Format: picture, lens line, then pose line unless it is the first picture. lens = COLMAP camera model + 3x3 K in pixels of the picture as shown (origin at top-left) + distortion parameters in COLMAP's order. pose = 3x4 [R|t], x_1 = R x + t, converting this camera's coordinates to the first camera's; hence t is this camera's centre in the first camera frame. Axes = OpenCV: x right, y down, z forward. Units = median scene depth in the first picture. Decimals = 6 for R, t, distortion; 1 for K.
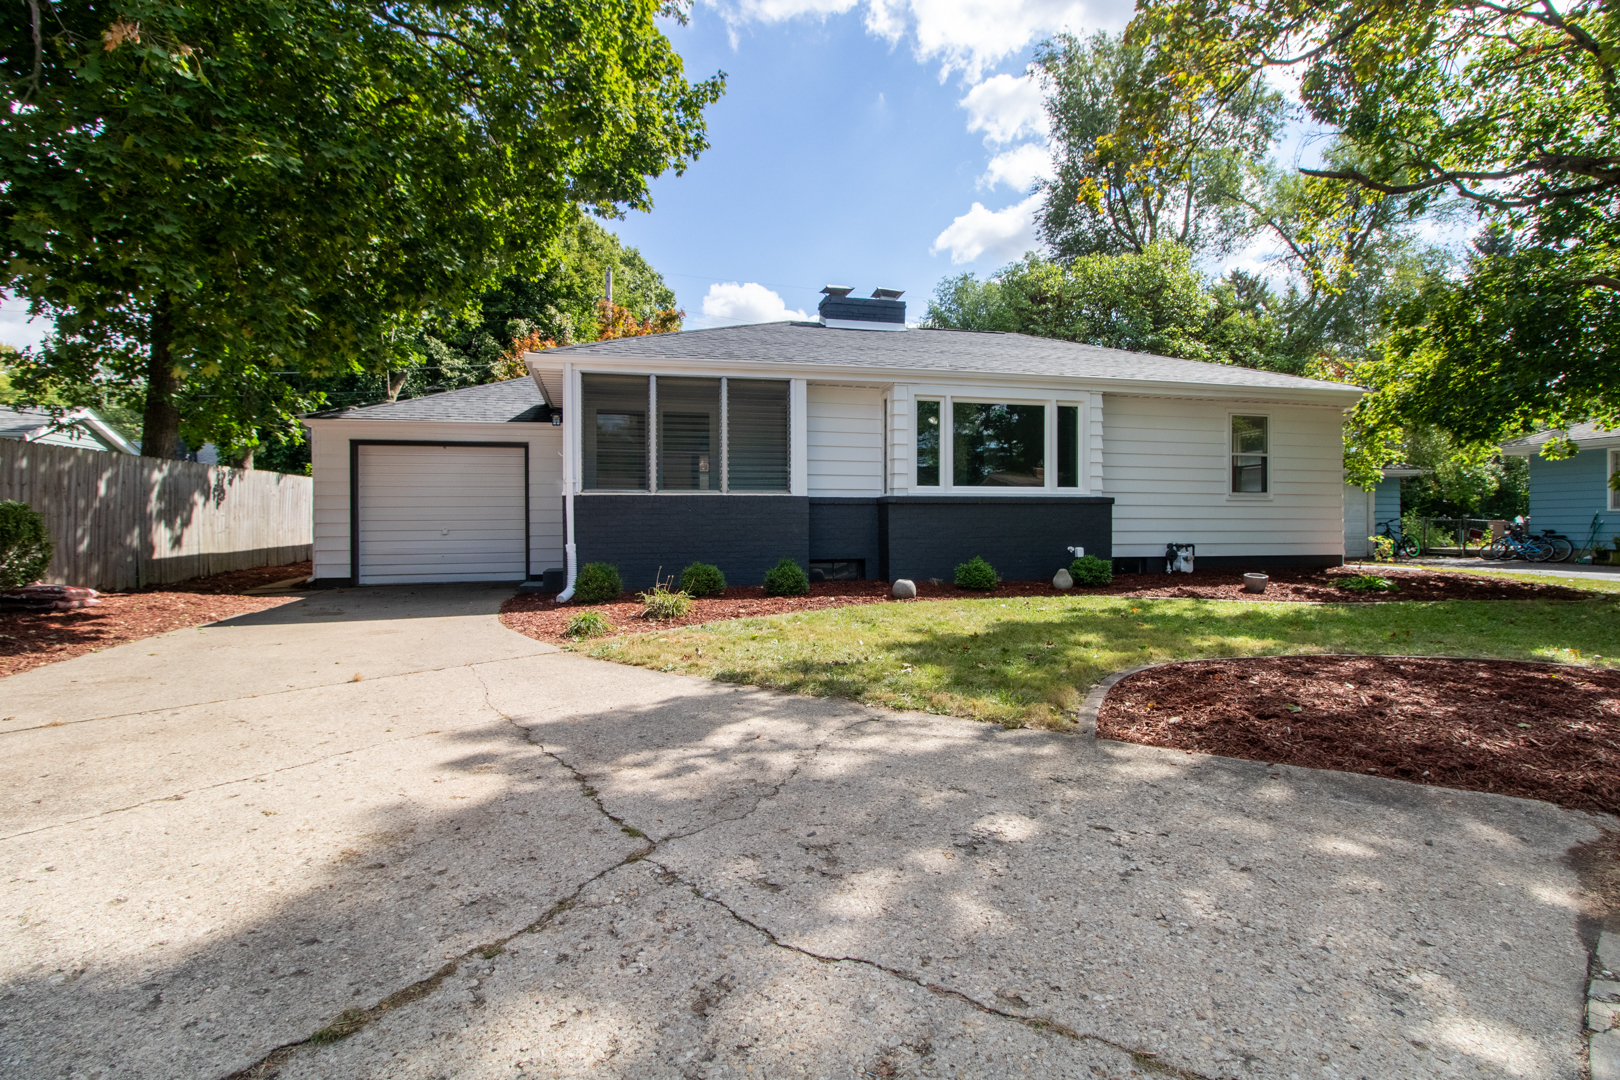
lens RADIAL K [[786.0, 0, 802.2], [0, 786.0, 529.3], [0, 0, 1]] dist [0.001363, -0.000216]
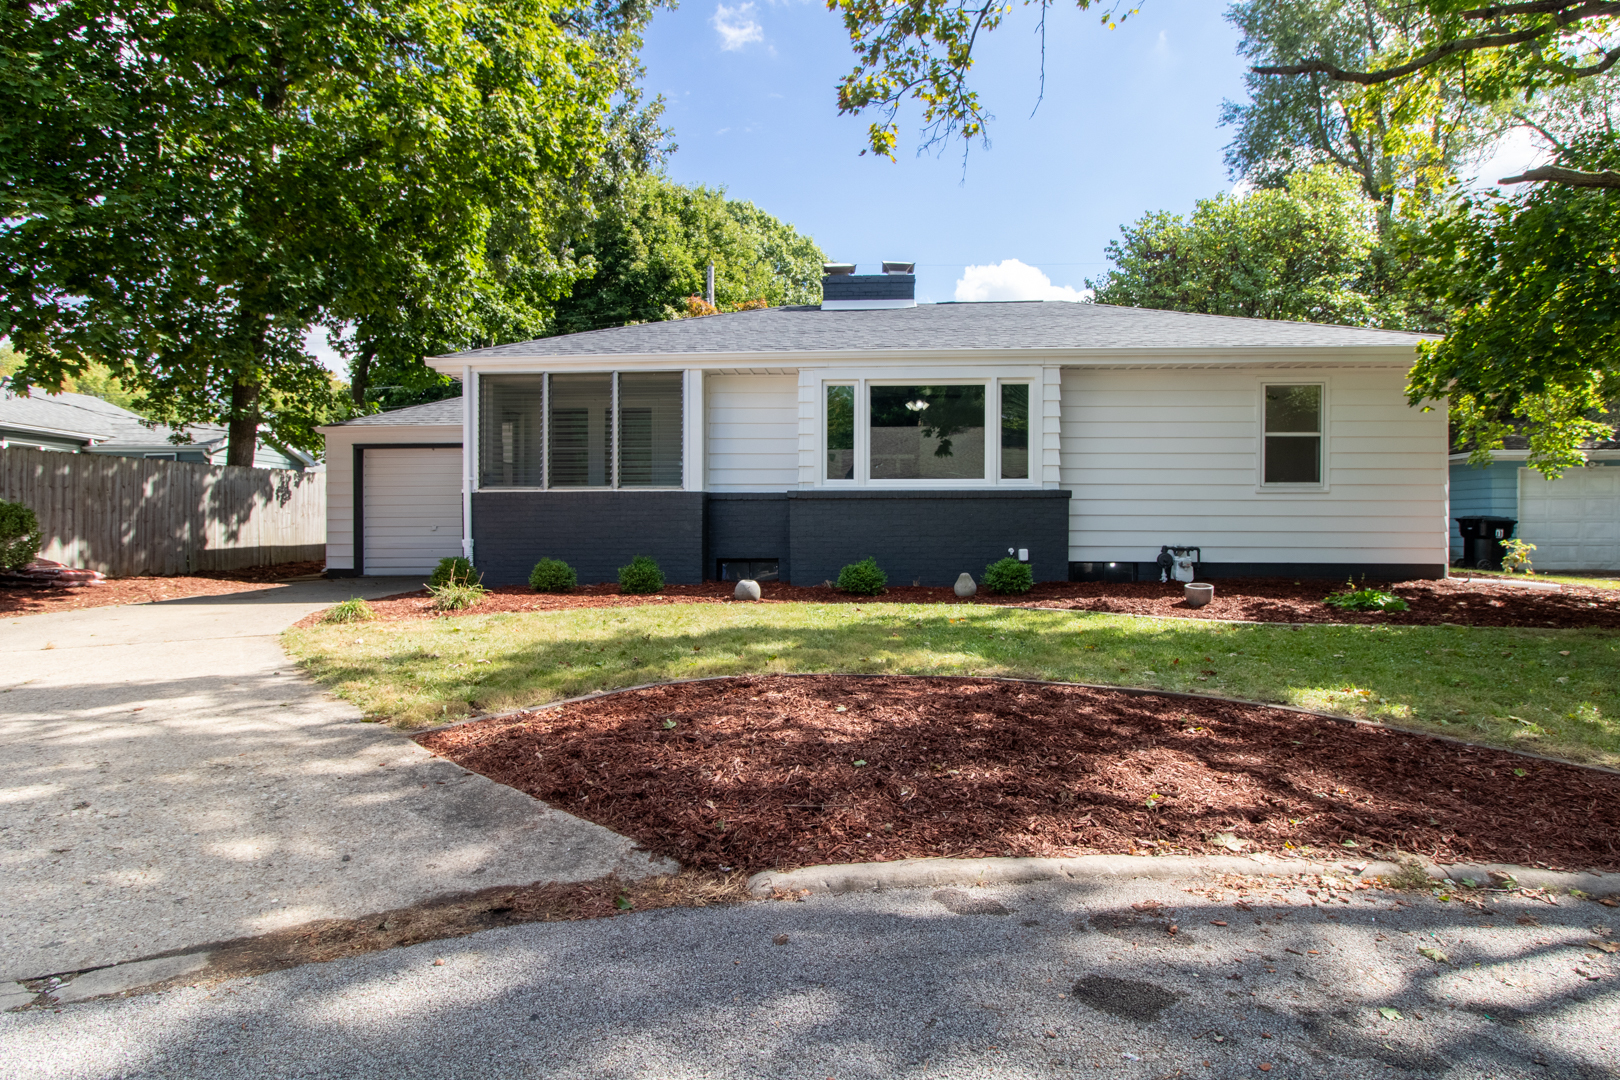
lens RADIAL K [[841.6, 0, 804.1], [0, 841.6, 539.6], [0, 0, 1]] dist [0.000510, -0.000269]
pose [[0.955149, 0.008085, -0.296014, 0.390903], [-0.005008, 0.999925, 0.011152, 0.003609], [0.296082, -0.009169, 0.955118, 0.055461]]
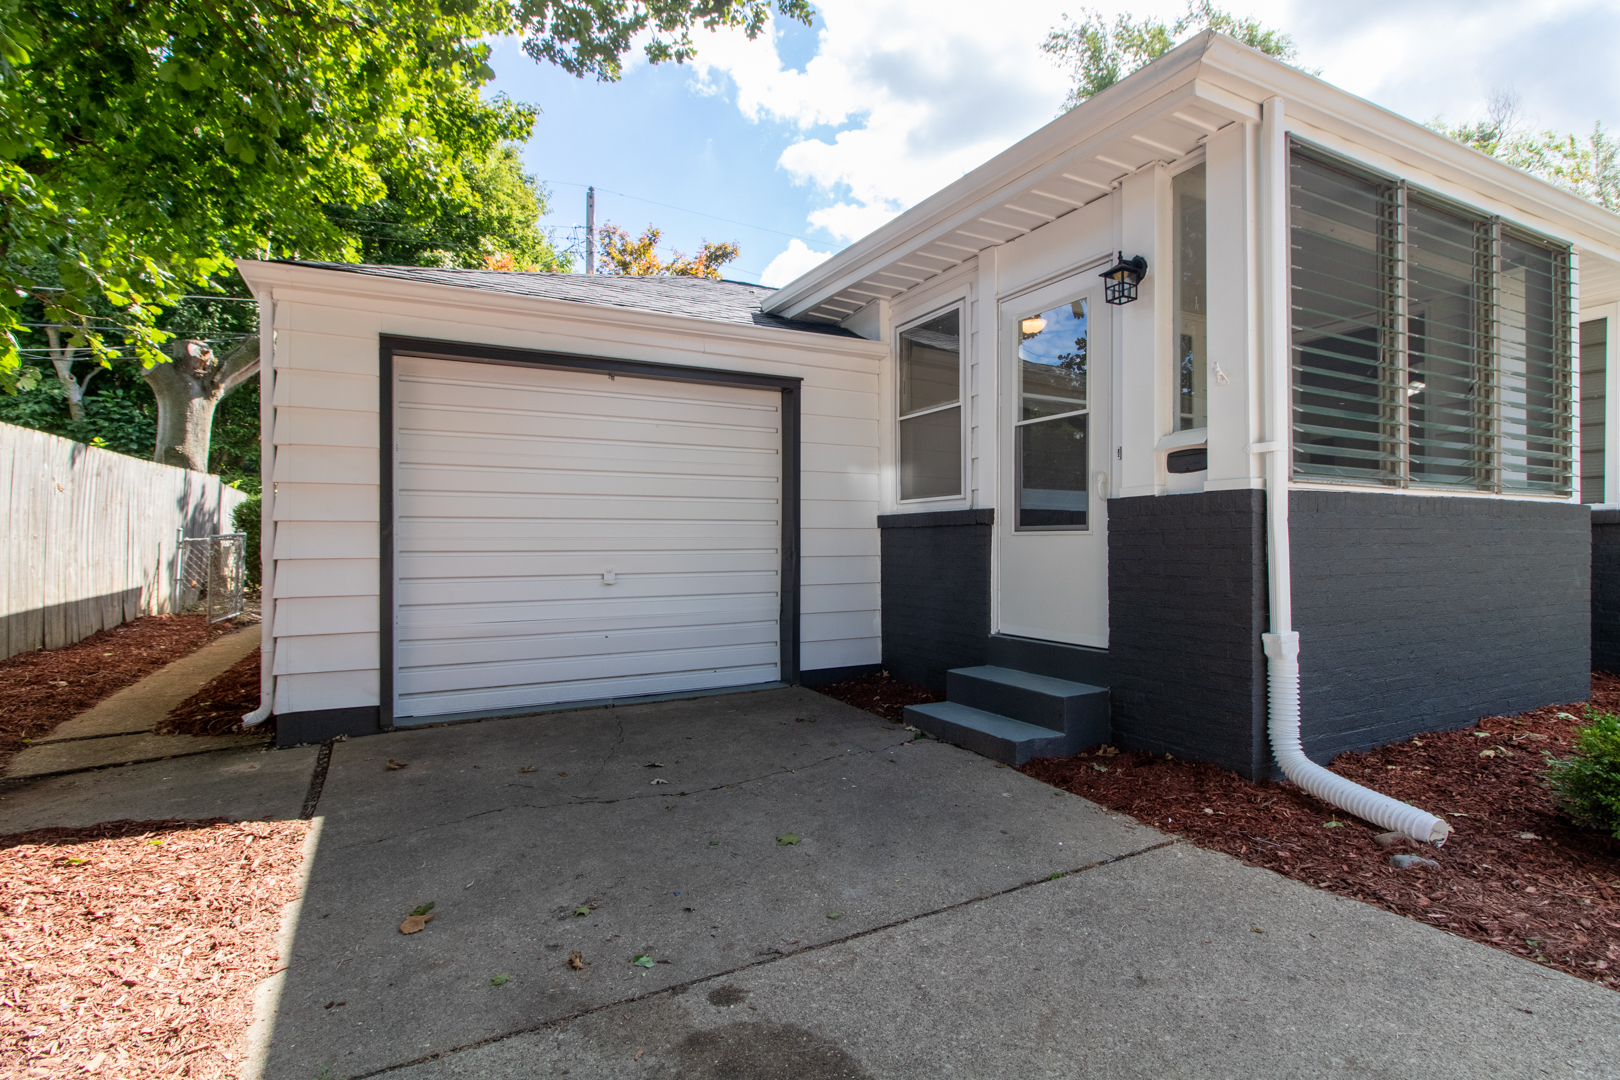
lens RADIAL K [[777.9, 0, 819.6], [0, 777.9, 543.6], [0, 0, 1]] dist [-0.001875, 0.001910]
pose [[0.970464, 0.006619, 0.241156, -0.470953], [-0.004324, 0.999940, -0.010046, -0.012198], [-0.241209, 0.008707, 0.970434, 0.609326]]
